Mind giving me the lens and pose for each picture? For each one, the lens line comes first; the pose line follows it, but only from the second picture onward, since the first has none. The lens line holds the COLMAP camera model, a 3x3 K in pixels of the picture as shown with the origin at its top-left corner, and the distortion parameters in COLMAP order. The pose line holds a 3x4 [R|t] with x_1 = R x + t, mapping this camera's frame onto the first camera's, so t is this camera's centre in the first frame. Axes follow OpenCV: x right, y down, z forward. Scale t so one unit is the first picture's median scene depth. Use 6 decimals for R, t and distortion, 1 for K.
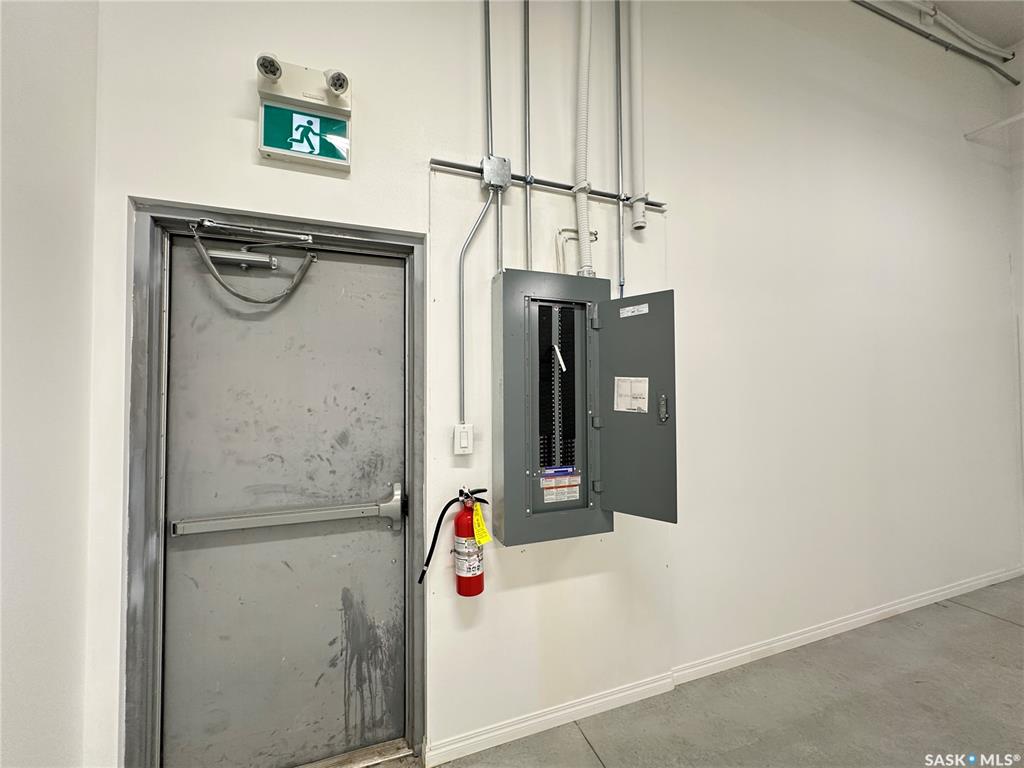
lens RADIAL K [[408.1, 0, 509.9], [0, 408.1, 384.0], [0, 0, 1]] dist [-0.003310, 0.000749]
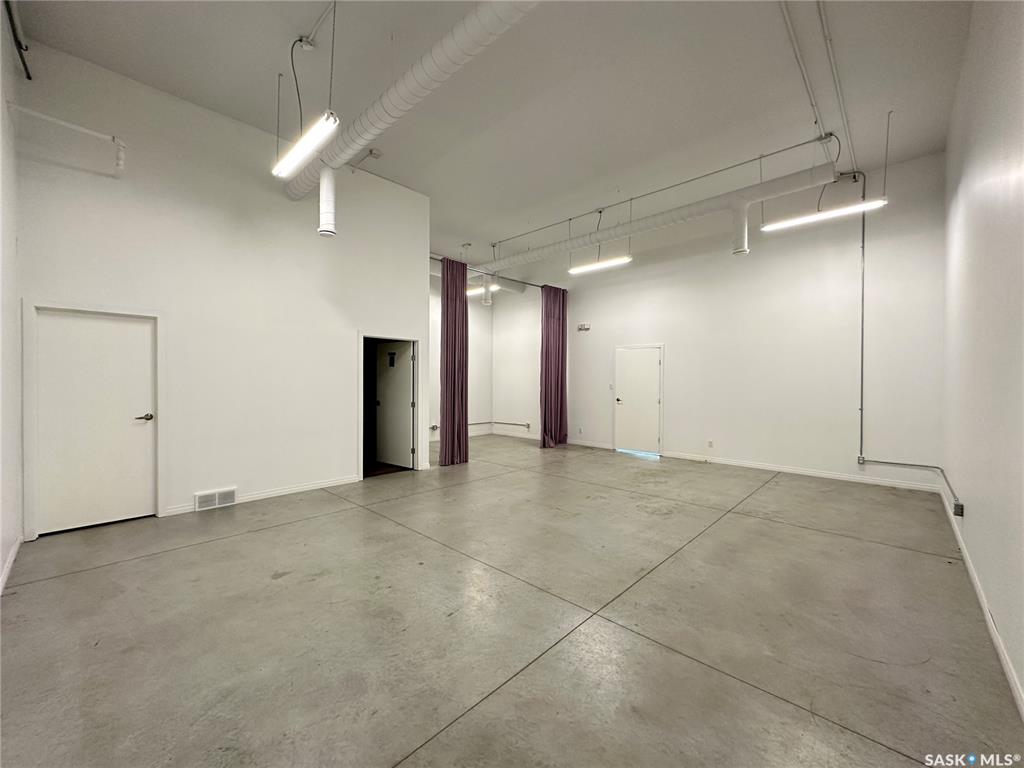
lens RADIAL K [[408.1, 0, 509.9], [0, 408.1, 384.0], [0, 0, 1]] dist [-0.003310, 0.000749]
pose [[-0.440066, -0.009876, 0.897911, -0.499266], [-0.032036, 0.999476, -0.004707, 0.029403], [-0.897394, -0.030837, -0.440152, 0.623590]]
